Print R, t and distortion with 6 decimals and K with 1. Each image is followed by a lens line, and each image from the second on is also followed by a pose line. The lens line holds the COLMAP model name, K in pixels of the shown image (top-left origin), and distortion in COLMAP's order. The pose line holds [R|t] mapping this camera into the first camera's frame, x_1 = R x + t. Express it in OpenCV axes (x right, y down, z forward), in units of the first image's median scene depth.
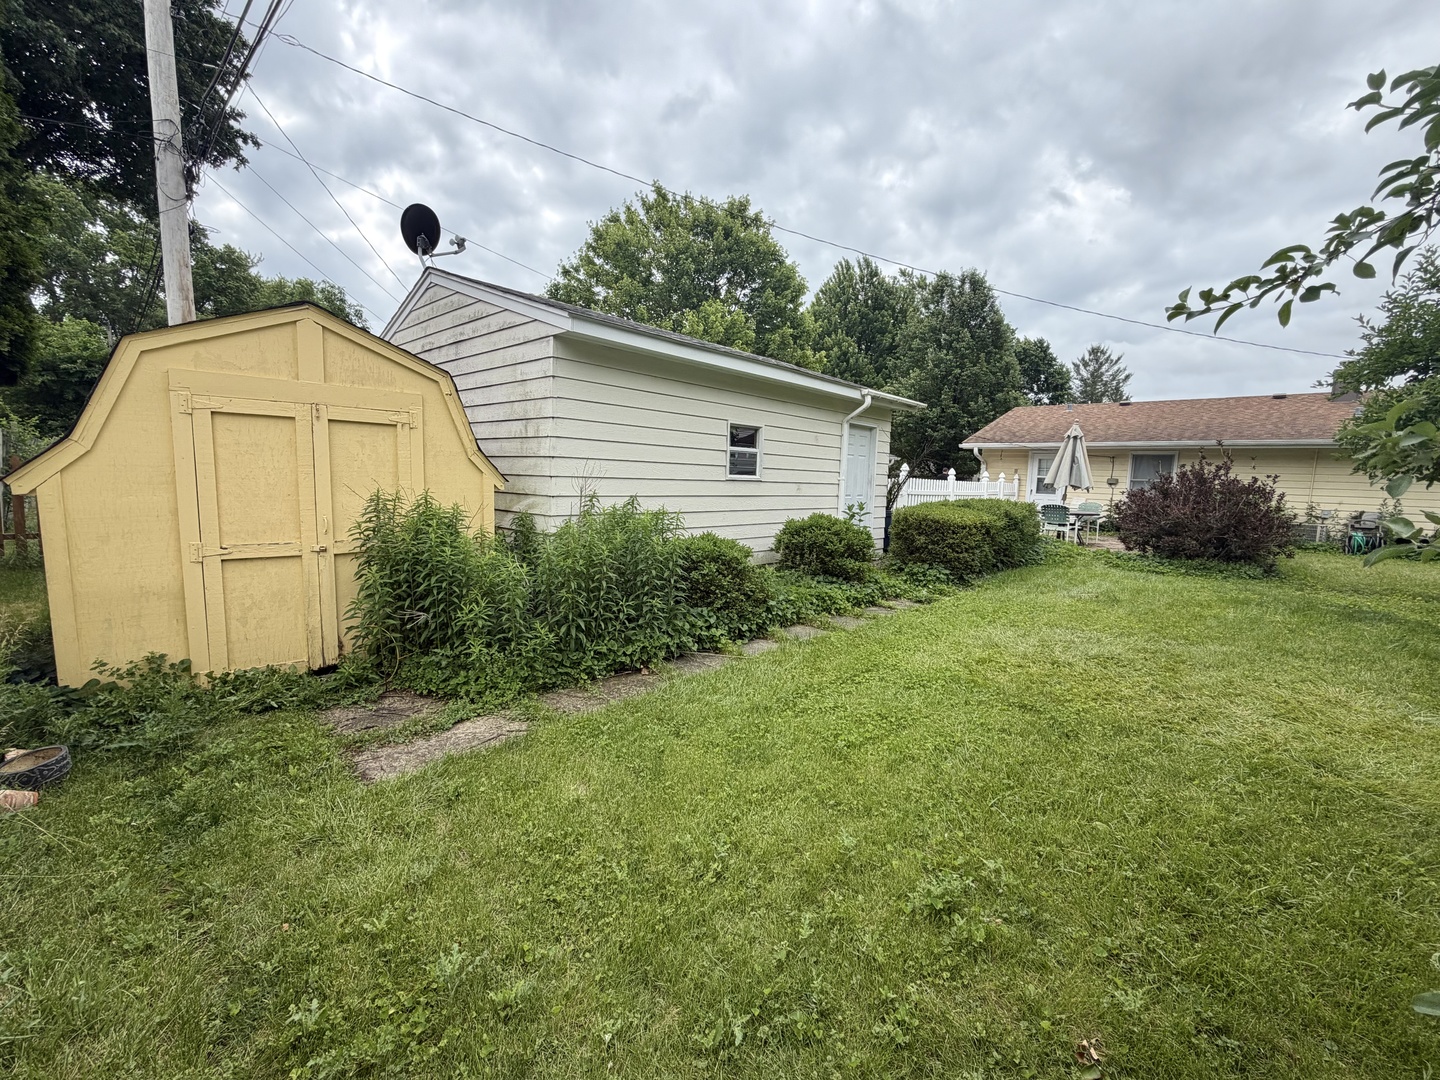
lens RADIAL K [[596.1, 0, 720.0], [0, 596.1, 540.0], [0, 0, 1]] dist [0.002802, 0.000686]
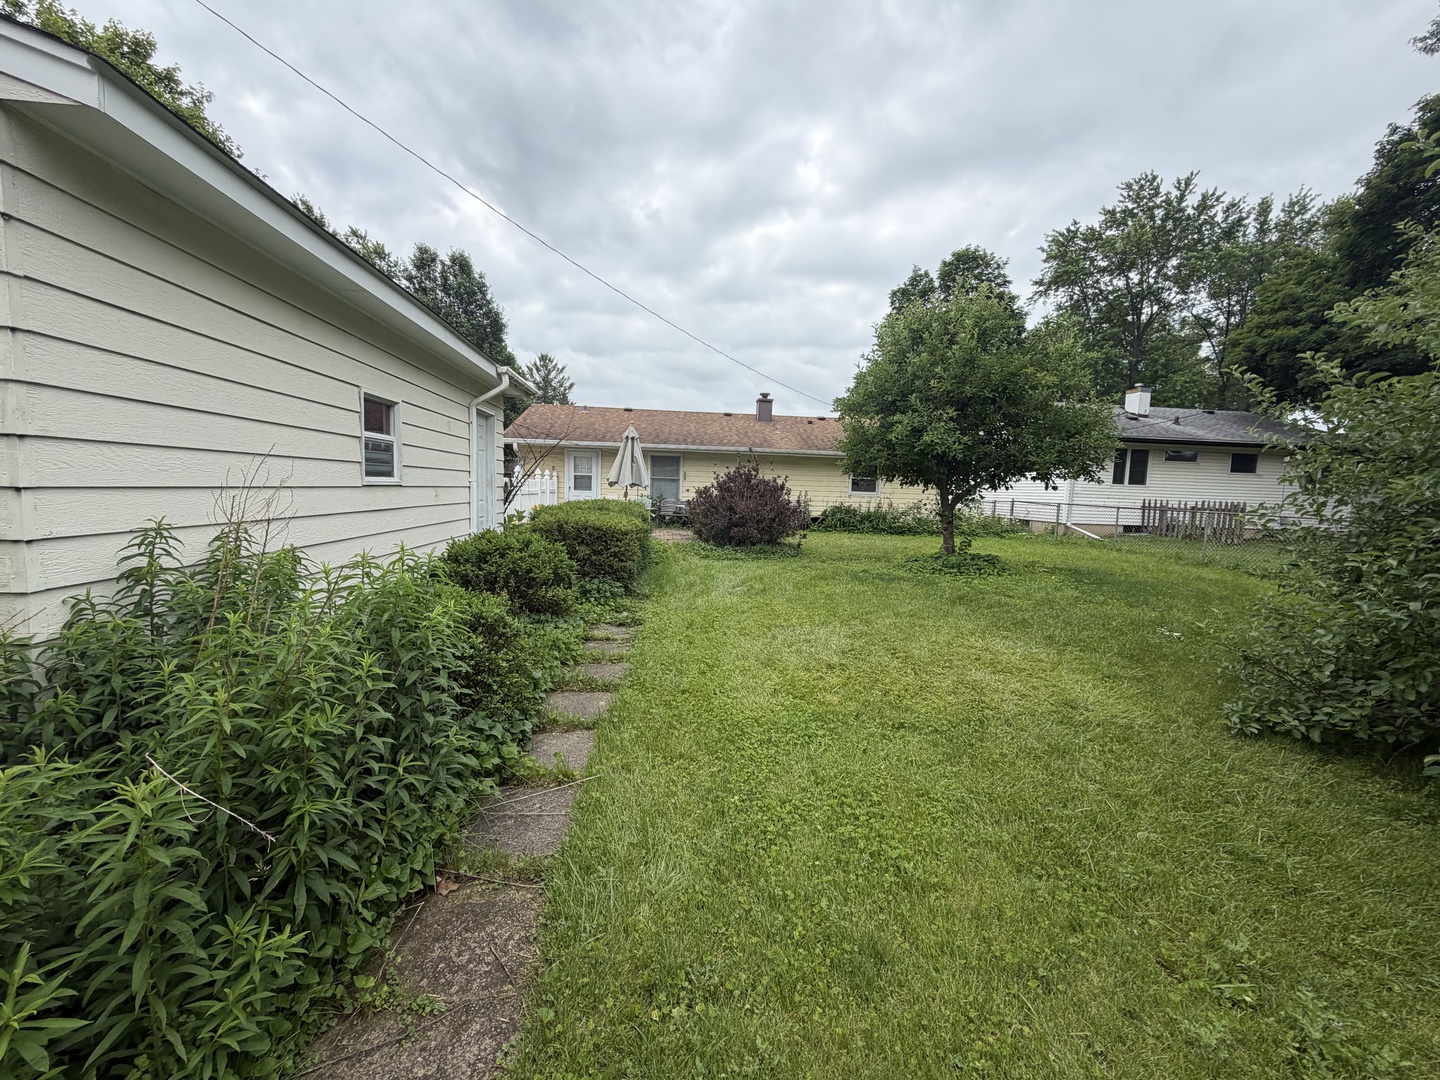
lens RADIAL K [[596.1, 0, 720.0], [0, 596.1, 540.0], [0, 0, 1]] dist [0.002802, 0.000686]
pose [[0.653598, -0.079209, 0.752685, -0.157286], [0.070421, 0.996559, 0.043722, -0.034002], [-0.753558, 0.024428, 0.656927, 0.238685]]
